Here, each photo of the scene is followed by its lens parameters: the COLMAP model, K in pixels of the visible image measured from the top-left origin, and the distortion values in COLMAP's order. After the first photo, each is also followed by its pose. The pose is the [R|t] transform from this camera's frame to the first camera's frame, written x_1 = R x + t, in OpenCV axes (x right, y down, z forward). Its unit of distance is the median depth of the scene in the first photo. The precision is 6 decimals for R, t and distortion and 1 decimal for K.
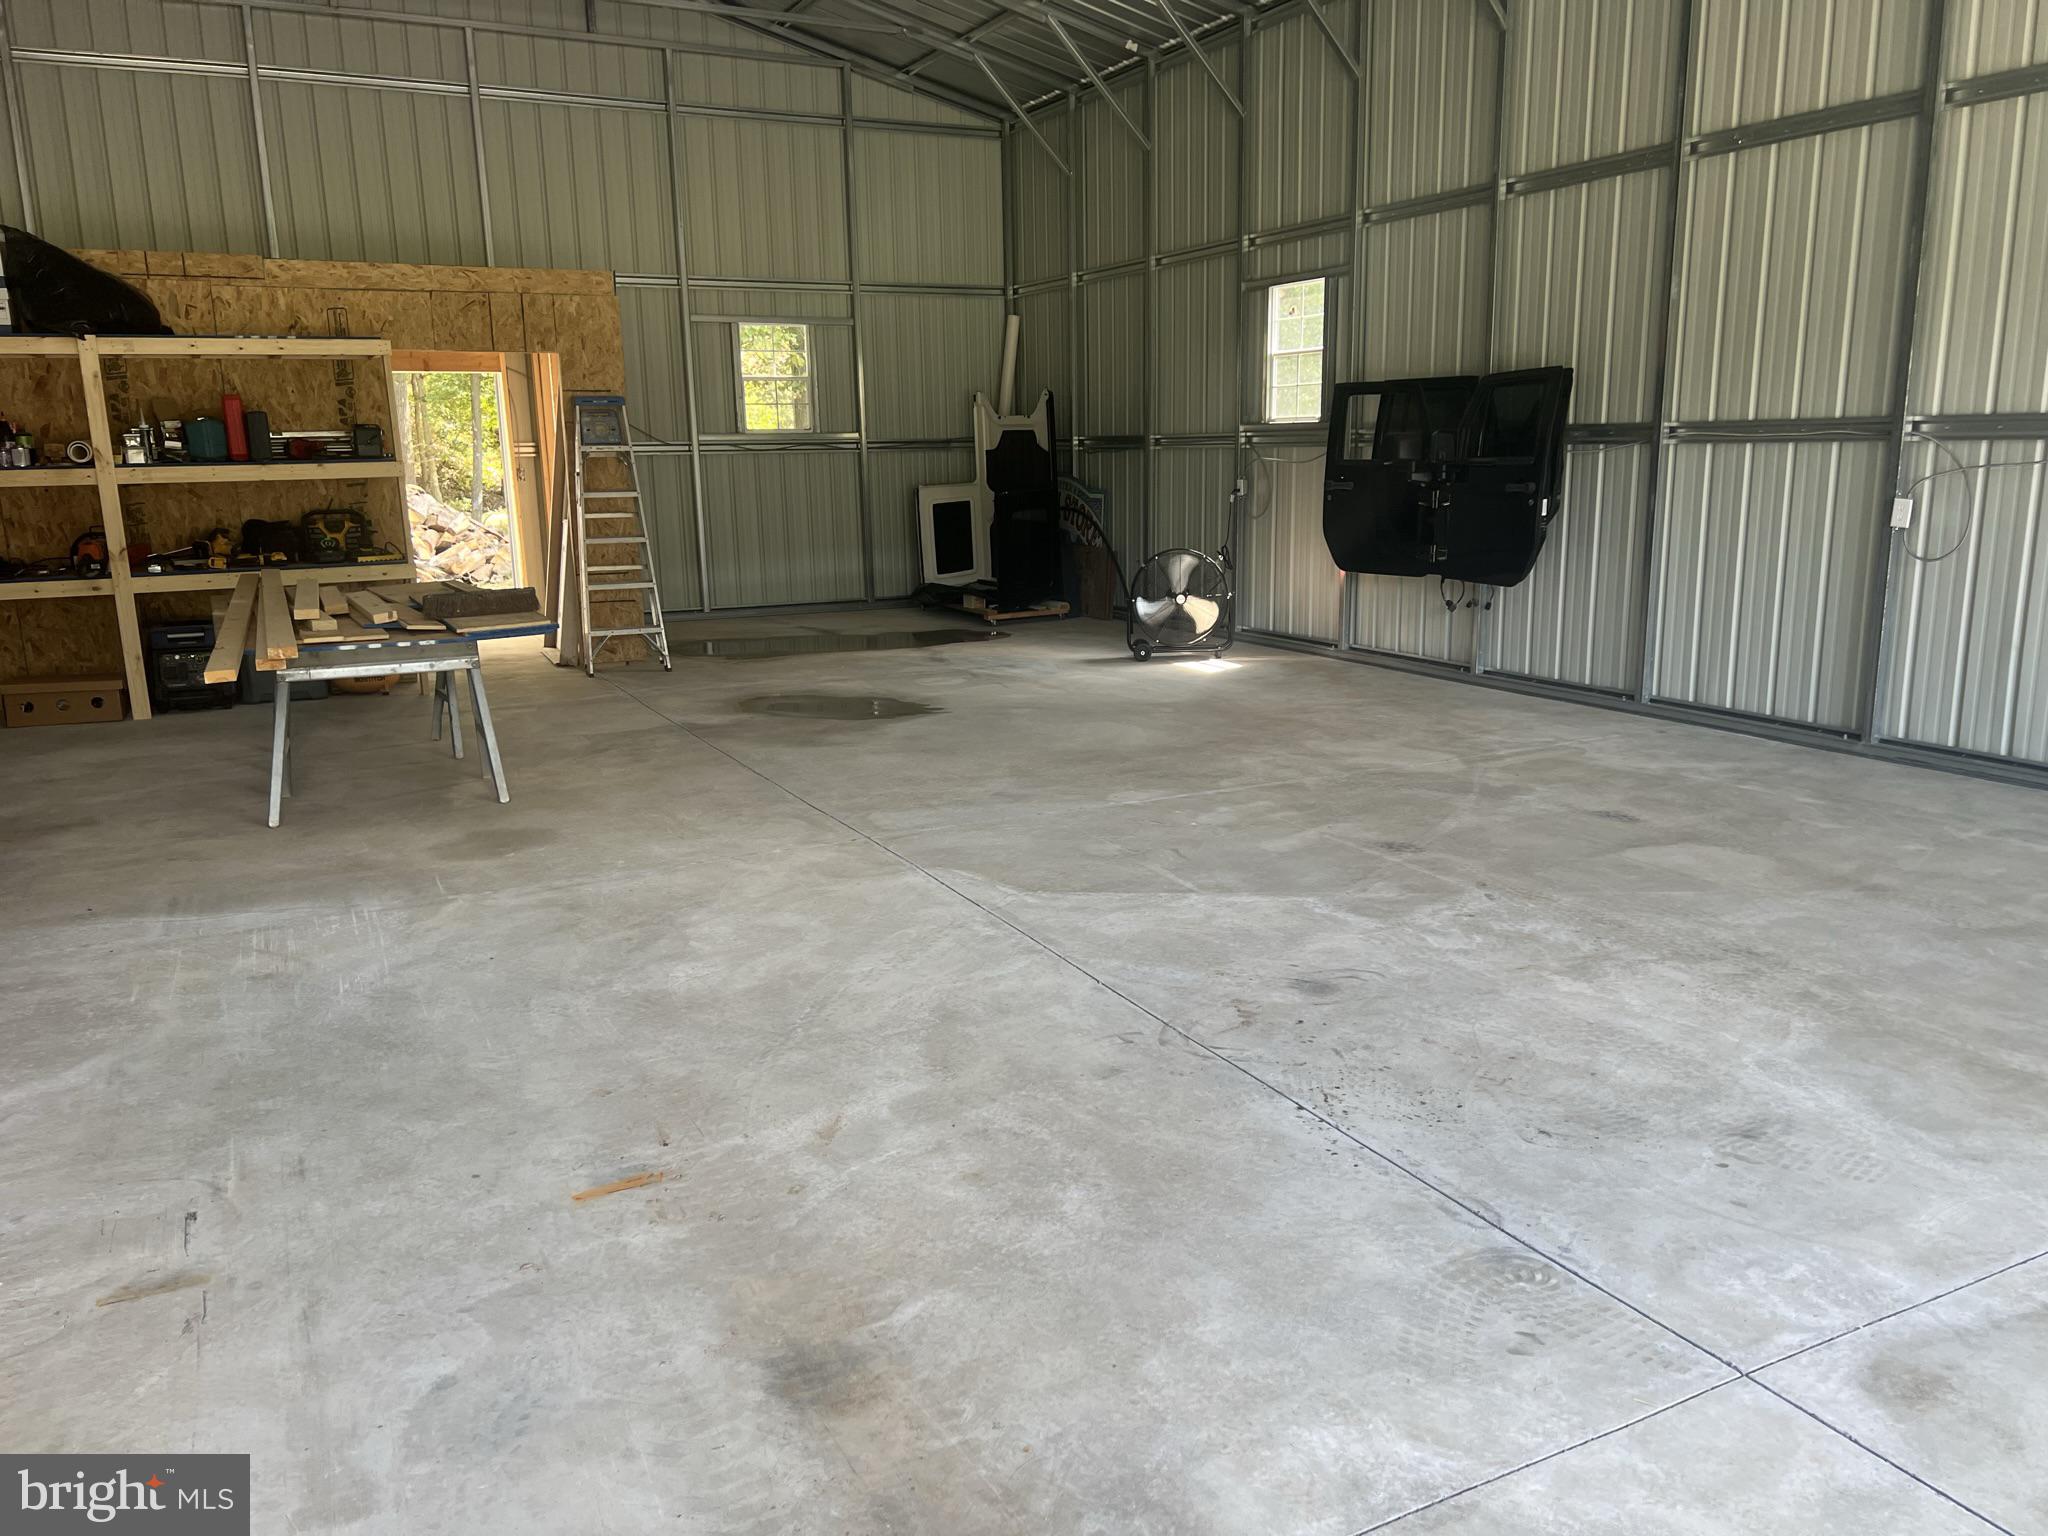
lens RADIAL K [[1522.1, 0, 1031.2], [0, 1522.1, 772.2], [0, 0, 1]] dist [0.061761, -0.068890]
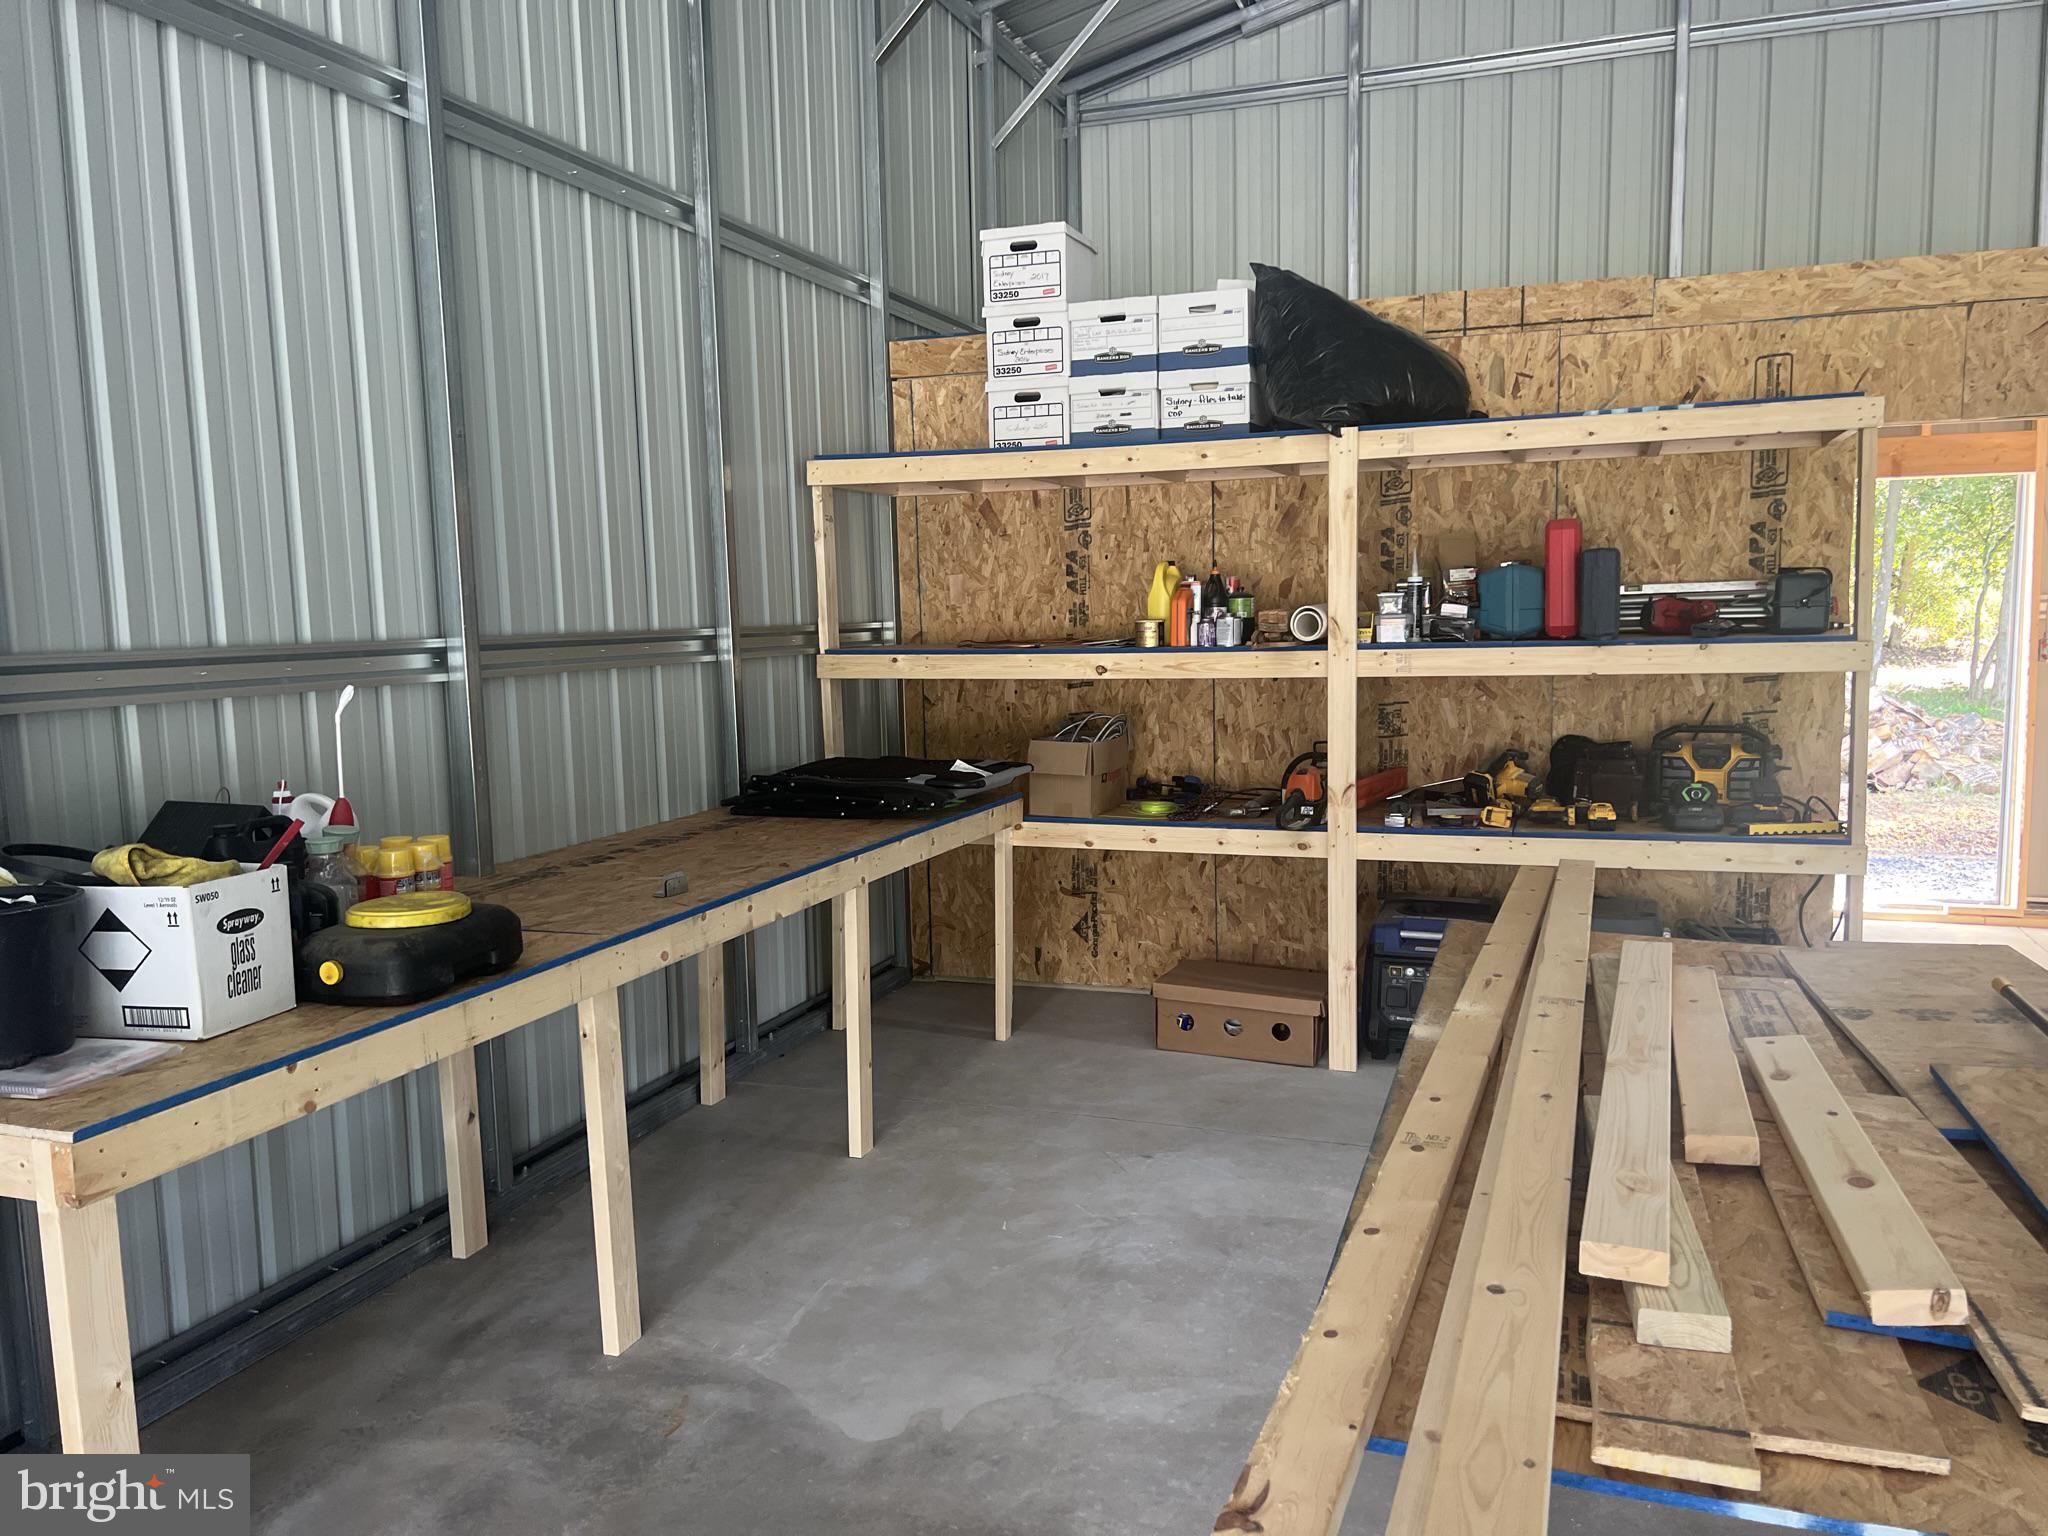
lens RADIAL K [[1522.1, 0, 1040.3], [0, 1522.1, 787.3], [0, 0, 1]] dist [0.061761, -0.068890]
pose [[0.684874, 0.089182, -0.723183, -0.221603], [-0.147010, 0.988984, -0.017263, -0.103992], [0.713677, 0.118138, 0.690441, 0.457955]]
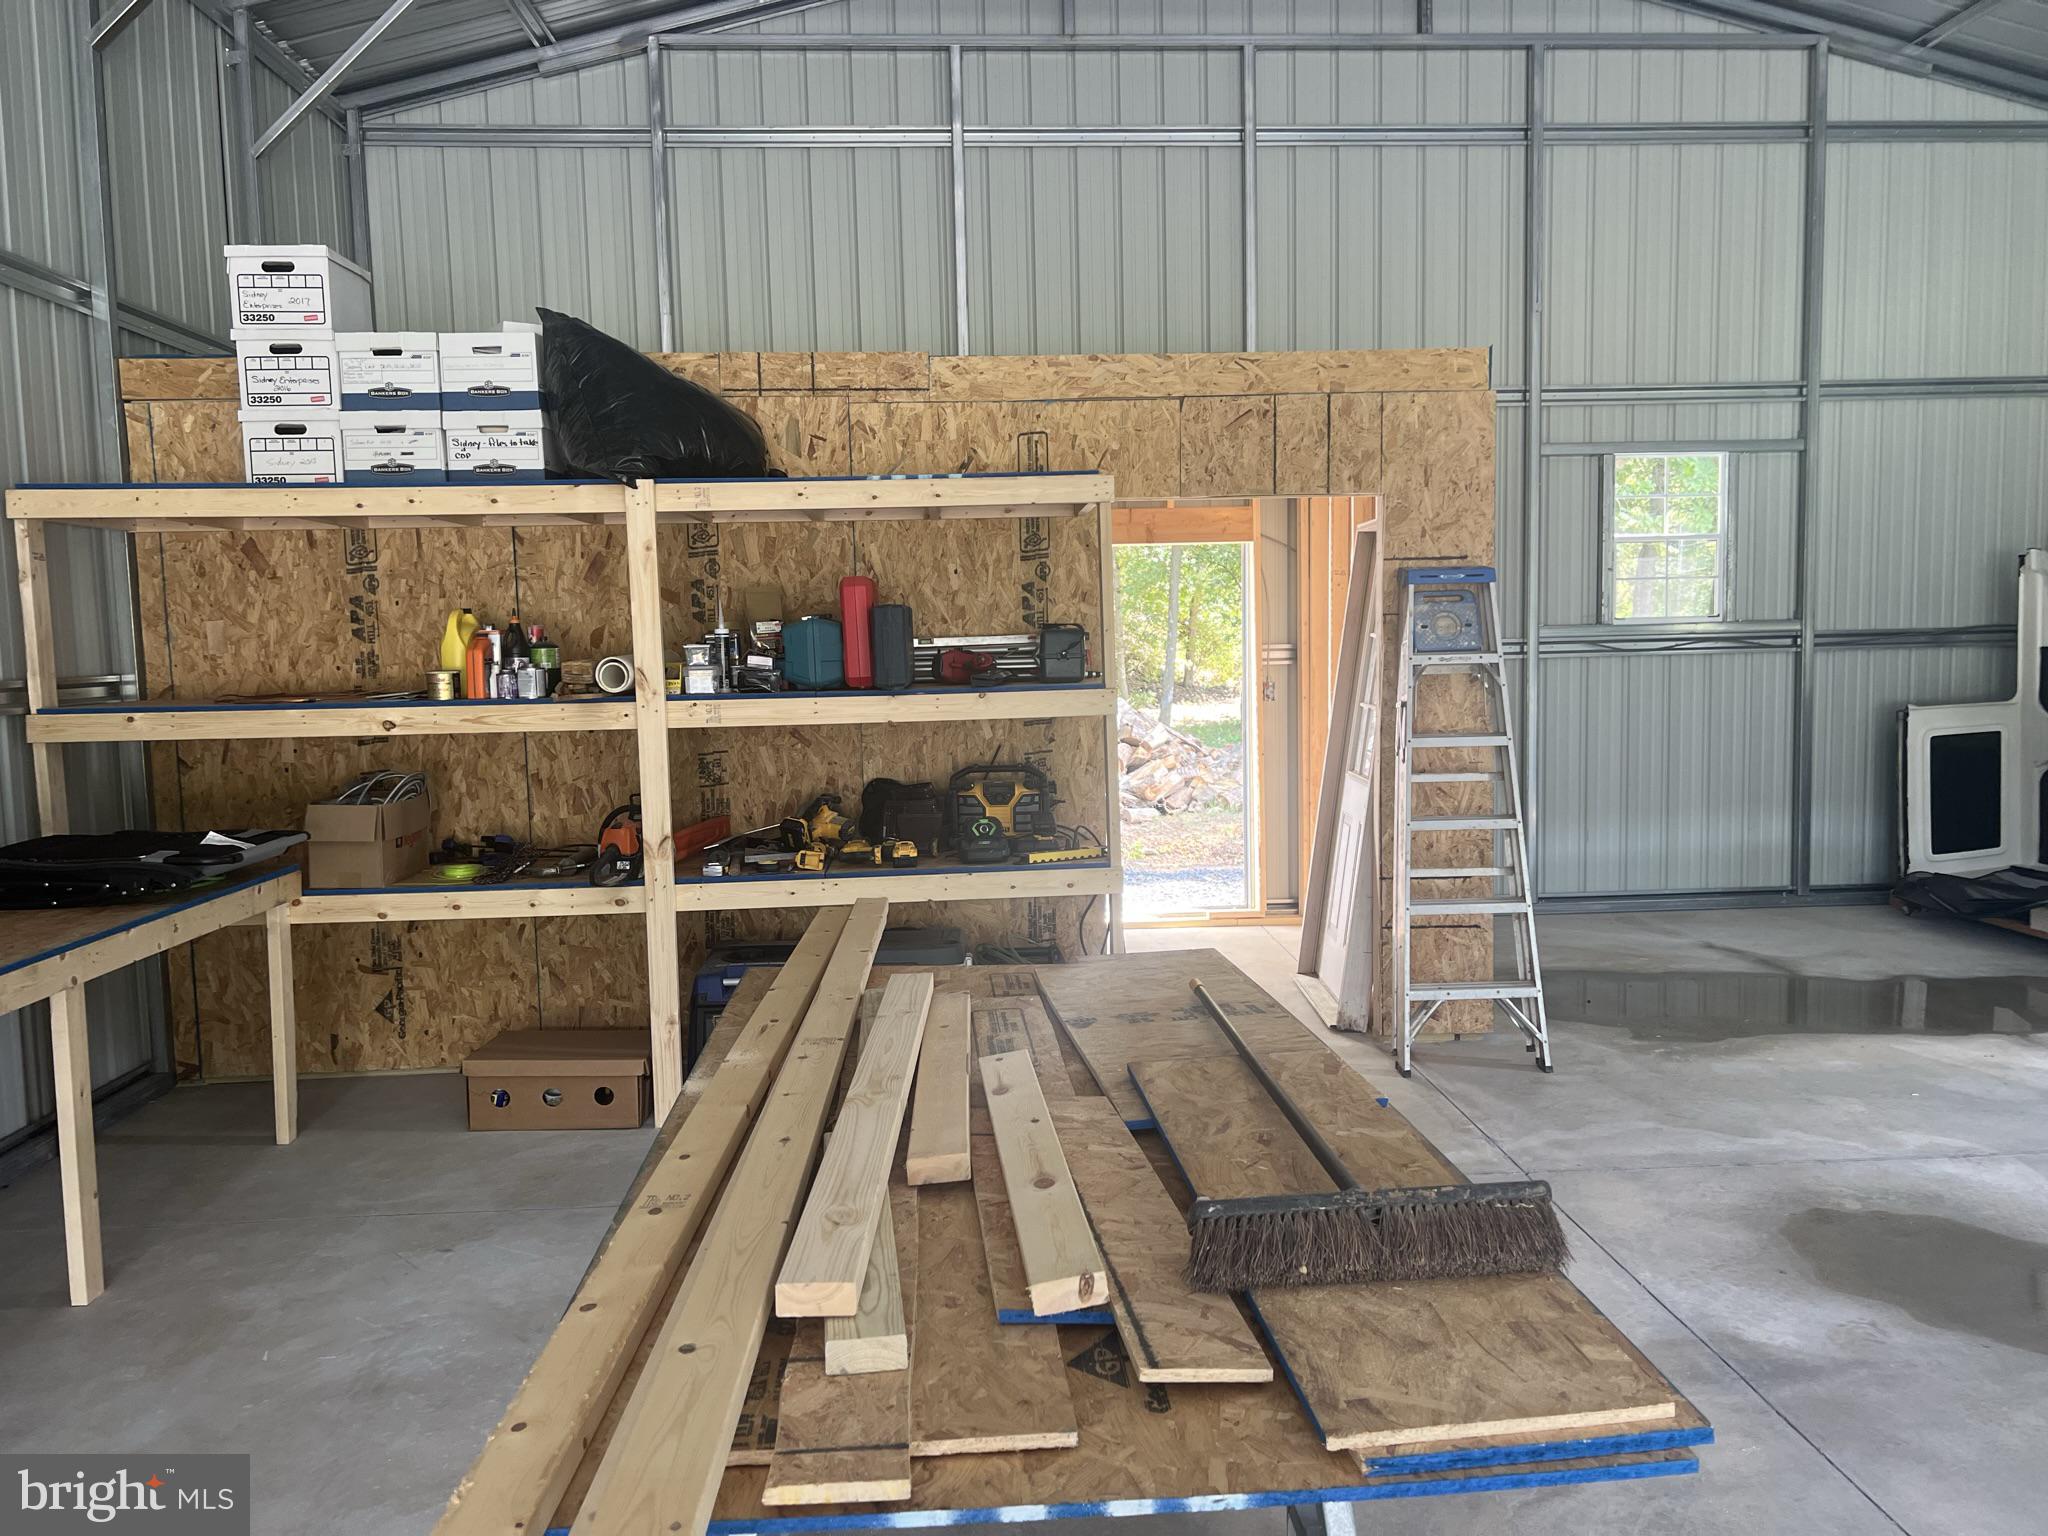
lens RADIAL K [[1522.1, 0, 1037.2], [0, 1522.1, 778.7], [0, 0, 1]] dist [0.061761, -0.068890]
pose [[0.915051, 0.033985, -0.401904, -0.203322], [-0.079369, 0.992133, -0.096812, -0.108827], [0.395452, 0.120487, 0.910550, 0.469242]]
